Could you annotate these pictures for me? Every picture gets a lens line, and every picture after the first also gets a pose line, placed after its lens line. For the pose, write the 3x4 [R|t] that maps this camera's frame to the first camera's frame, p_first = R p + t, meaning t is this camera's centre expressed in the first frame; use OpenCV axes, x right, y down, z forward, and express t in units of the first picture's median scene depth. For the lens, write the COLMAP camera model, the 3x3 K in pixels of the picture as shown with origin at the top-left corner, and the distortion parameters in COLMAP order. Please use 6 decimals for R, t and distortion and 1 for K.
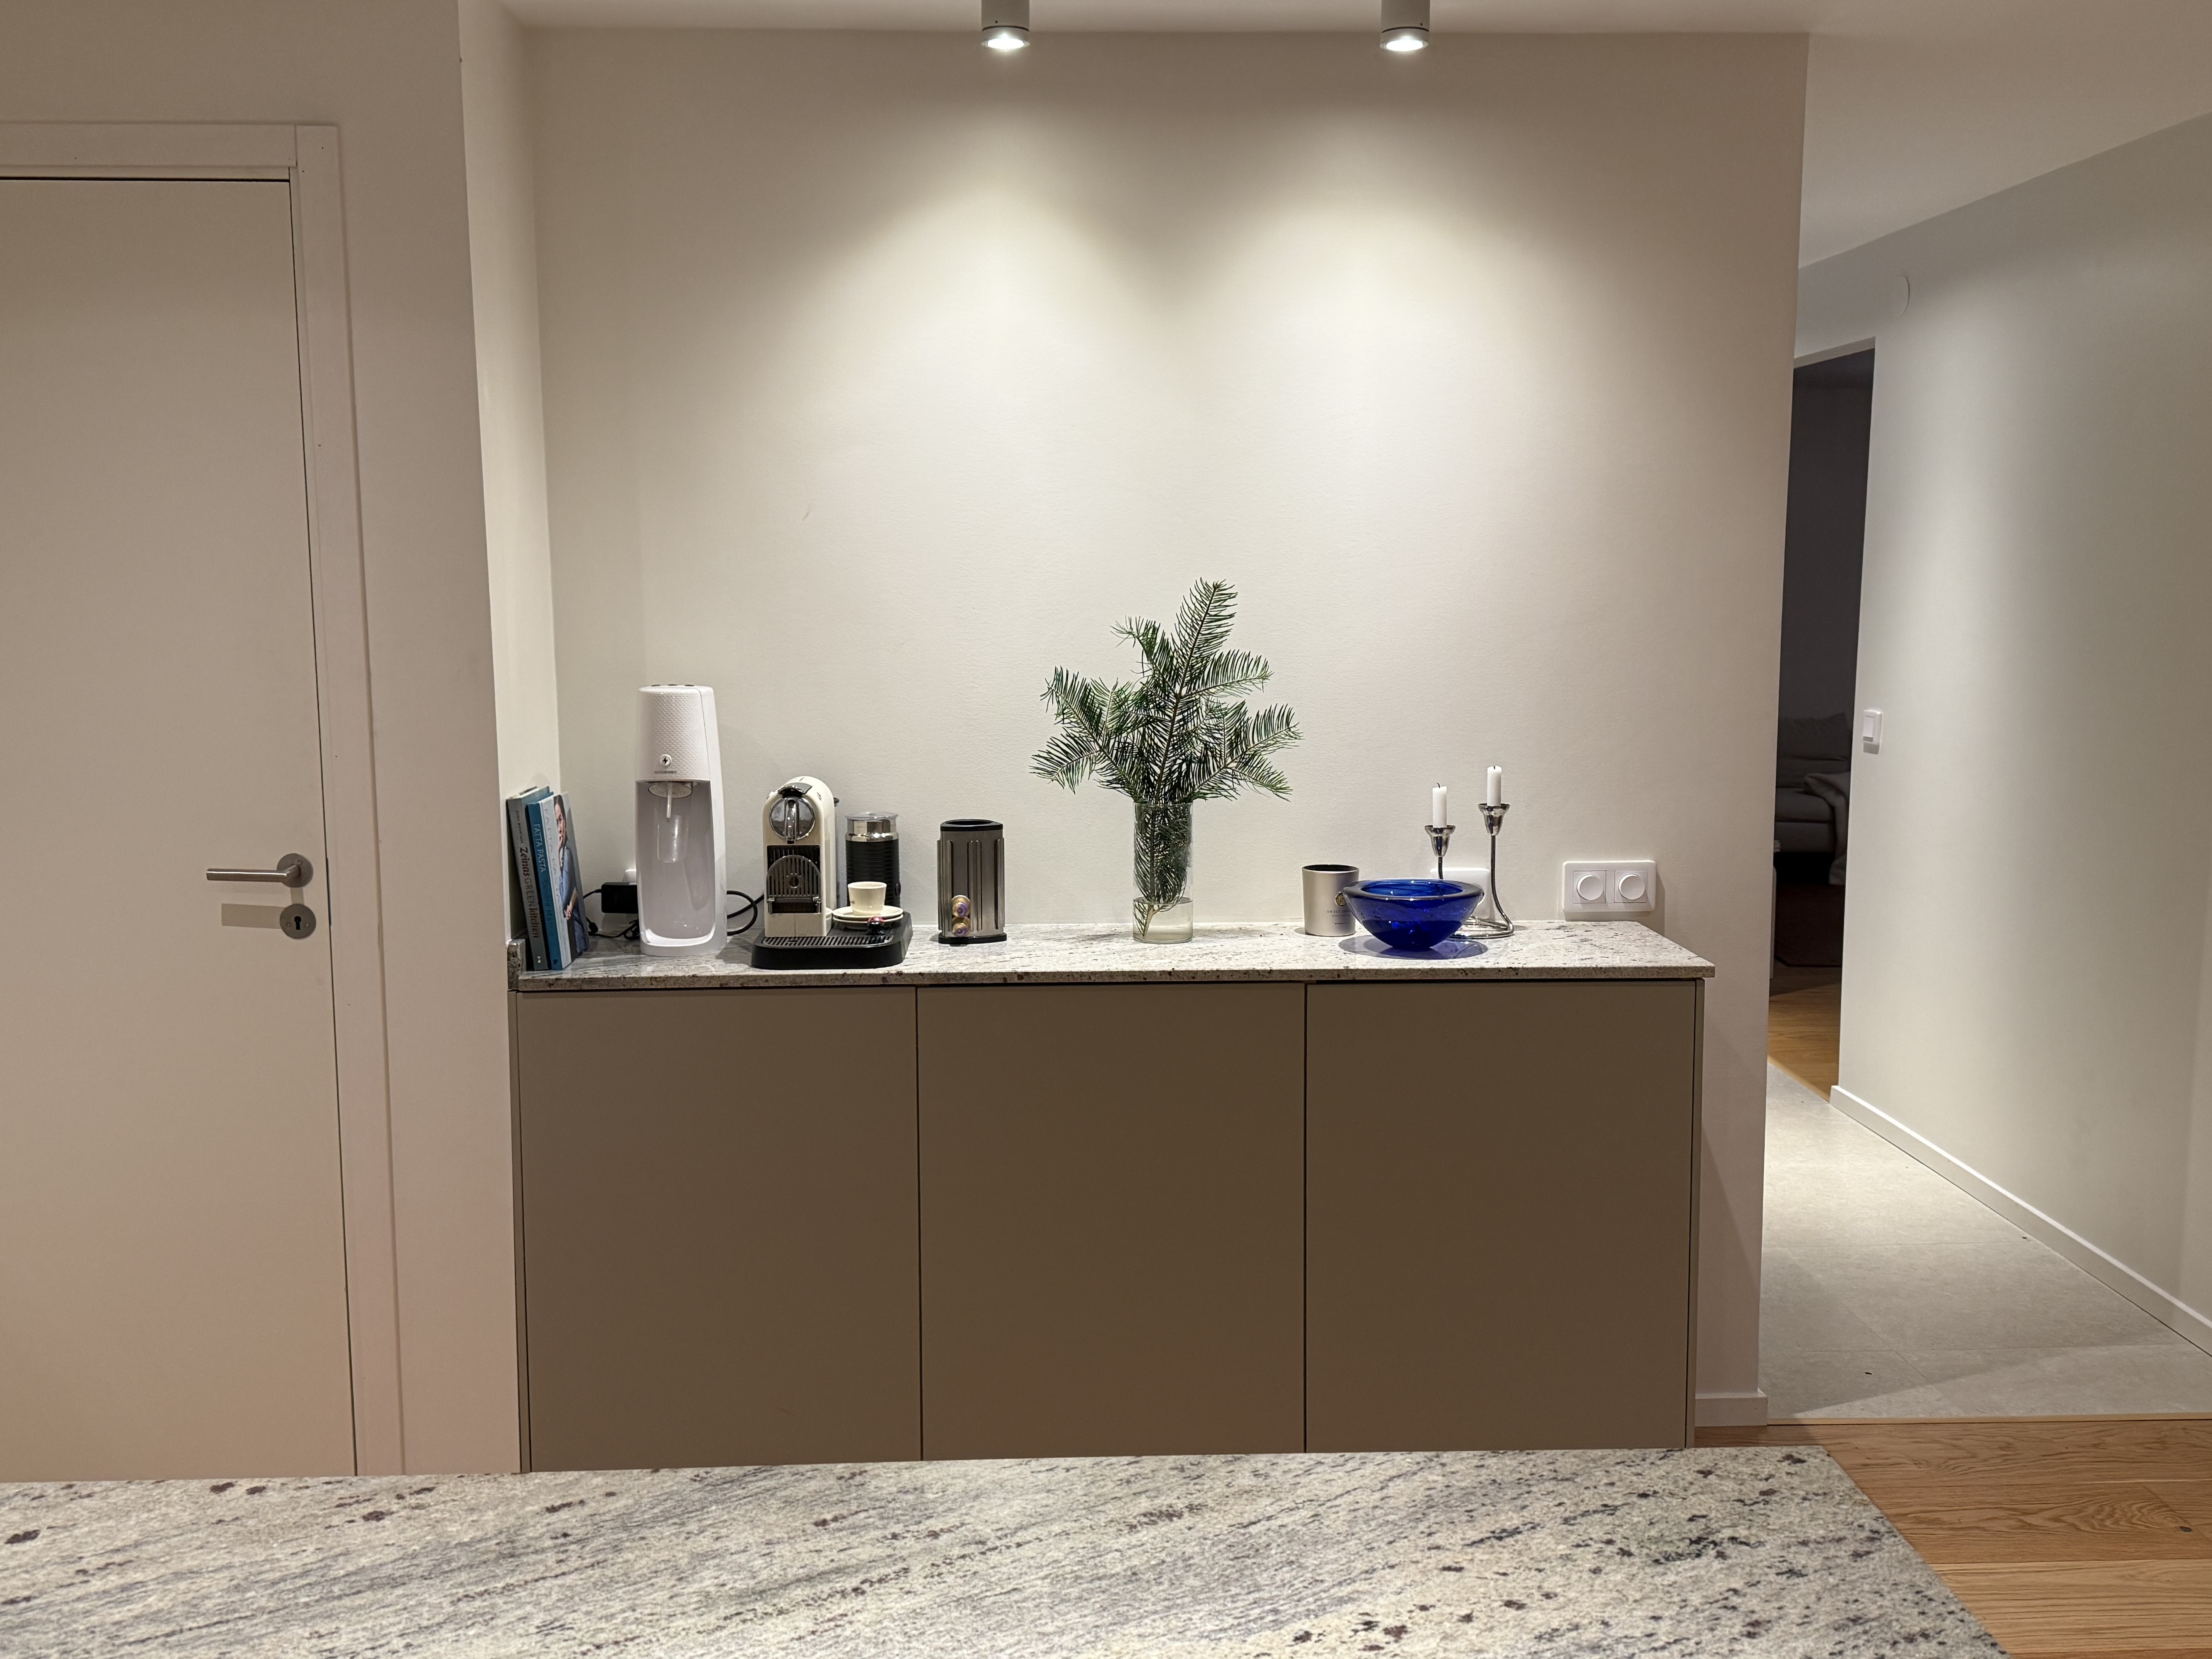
lens RADIAL K [[1983.2, 0, 1093.6], [0, 1983.2, 826.6], [0, 0, 1]] dist [0.170269, -0.328432]
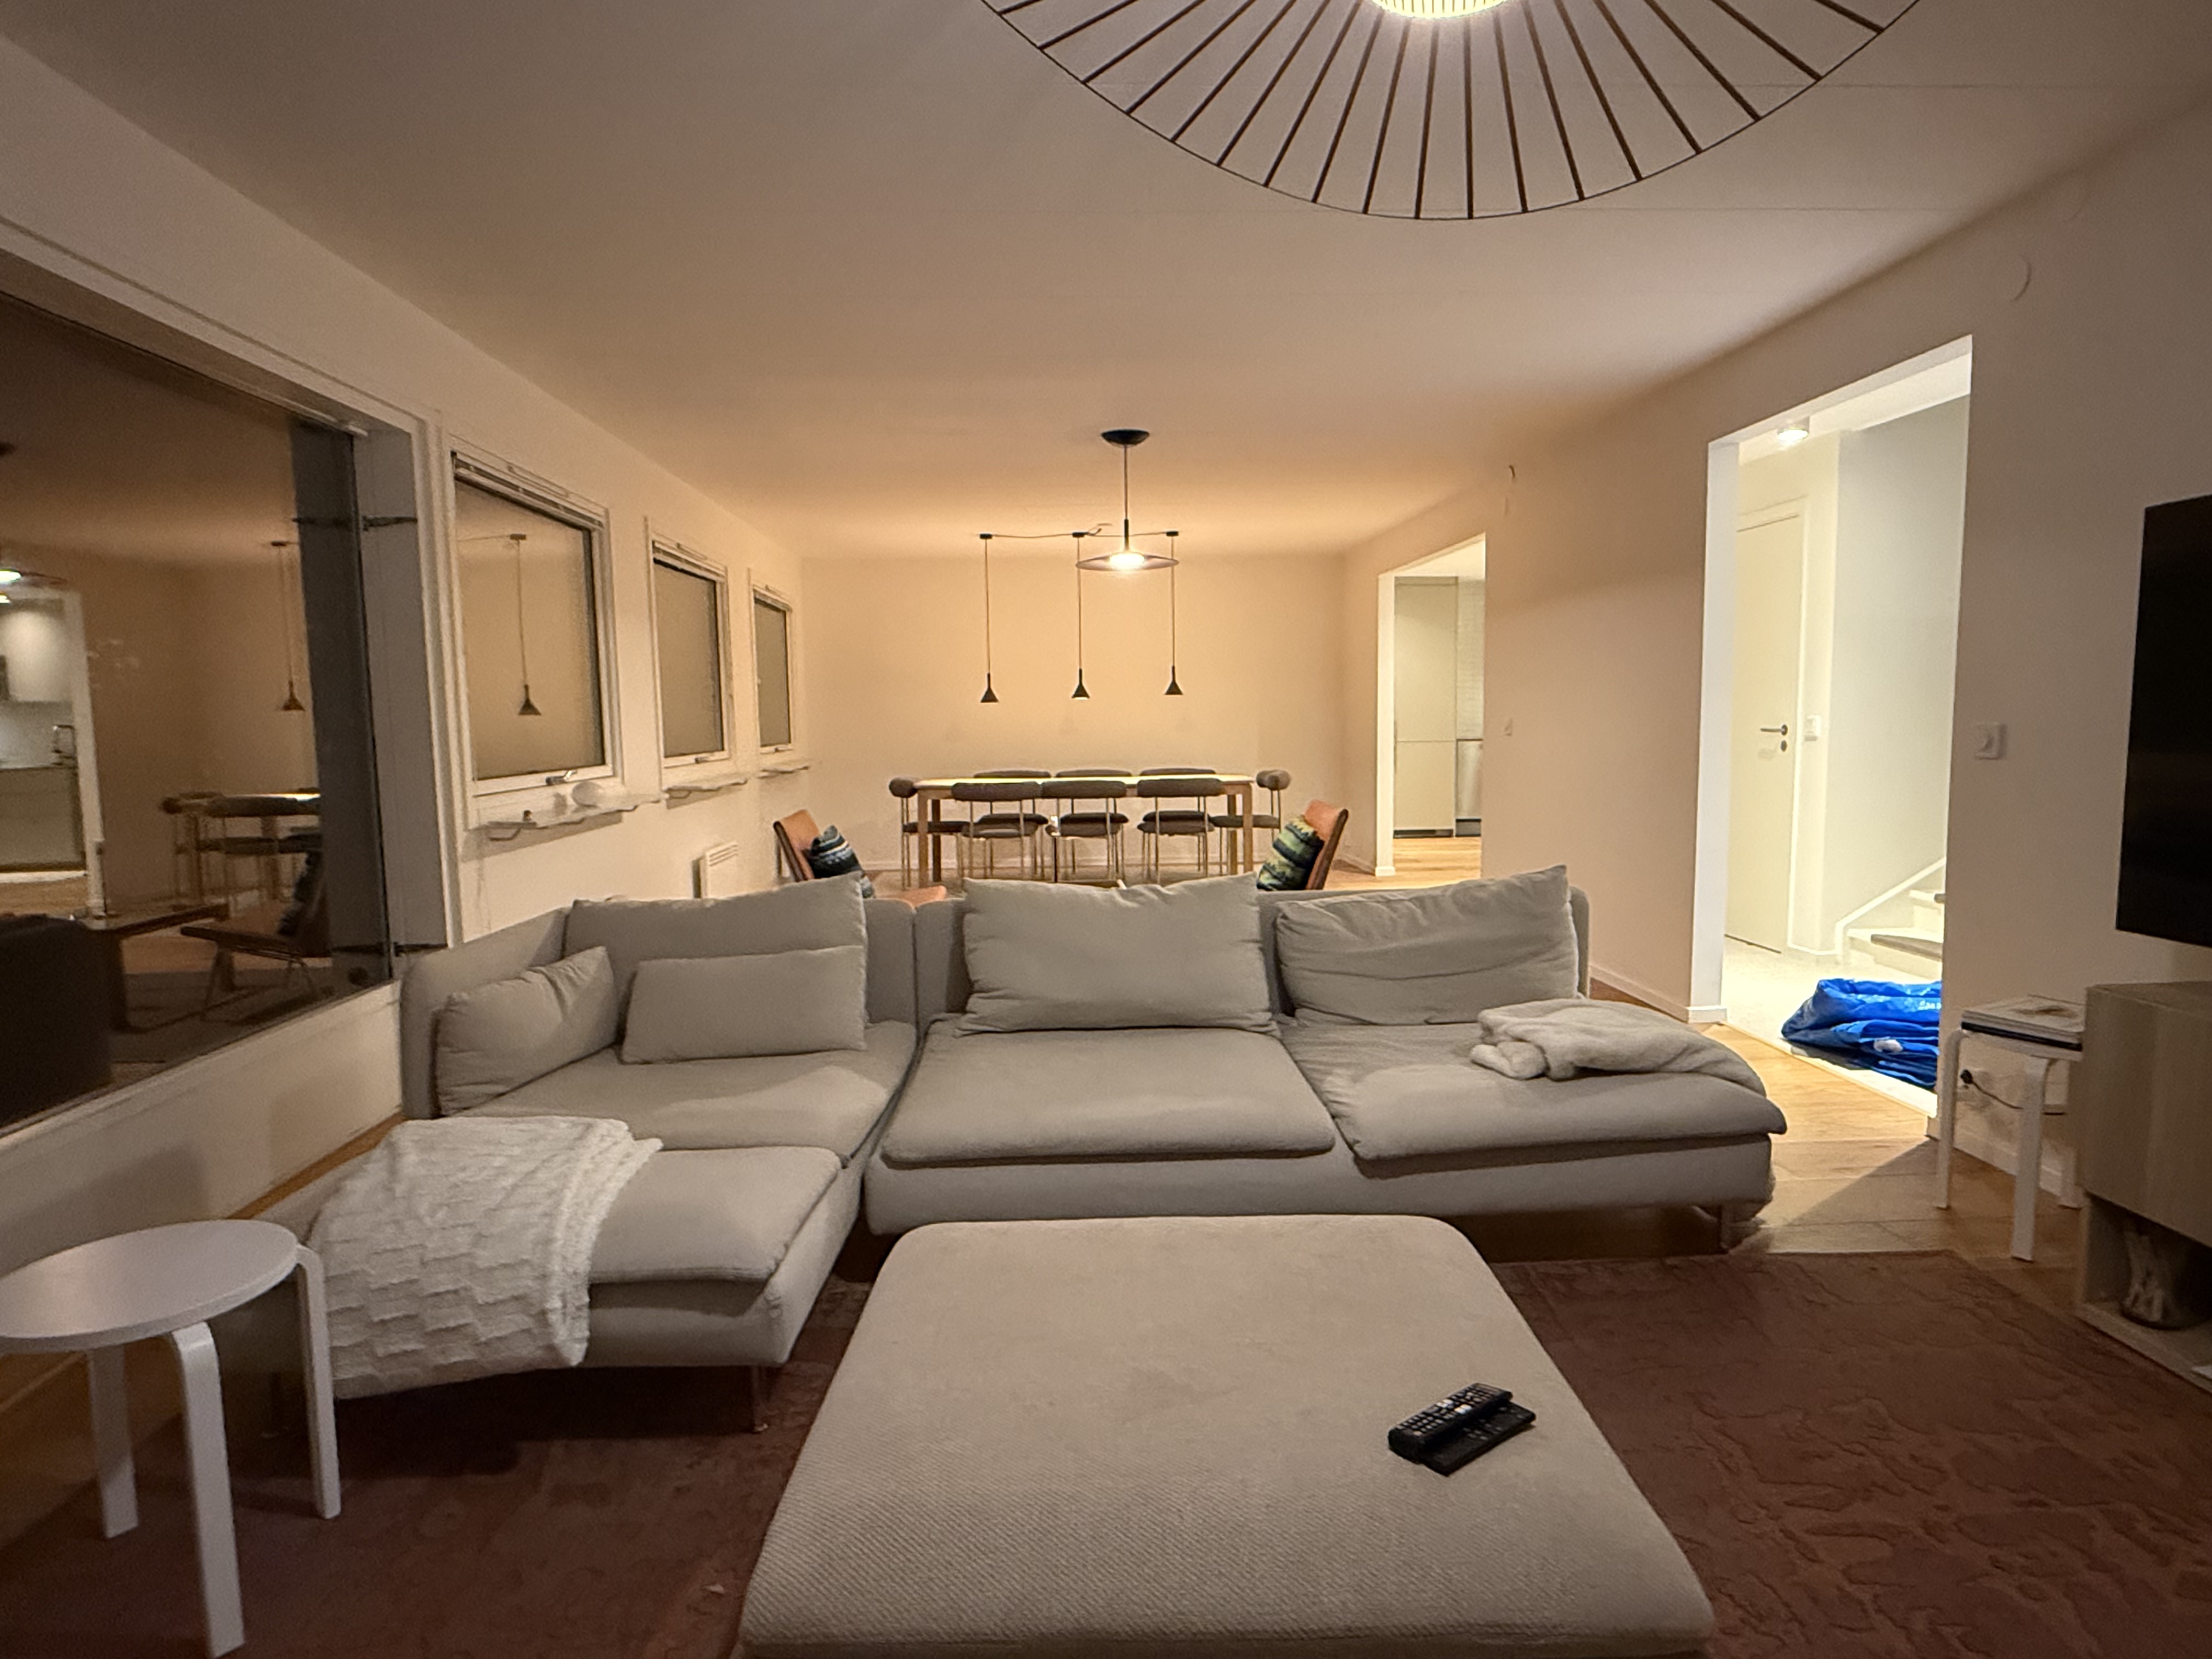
lens RADIAL K [[1219.2, 0, 1106.0], [0, 1219.2, 829.5], [0, 0, 1]] dist [-0.004500, 0.011378]
pose [[0.018891, 0.101955, -0.994610, 1.412702], [-0.111840, 0.988759, 0.099231, 0.098837], [0.993547, 0.109362, 0.030081, -0.096941]]
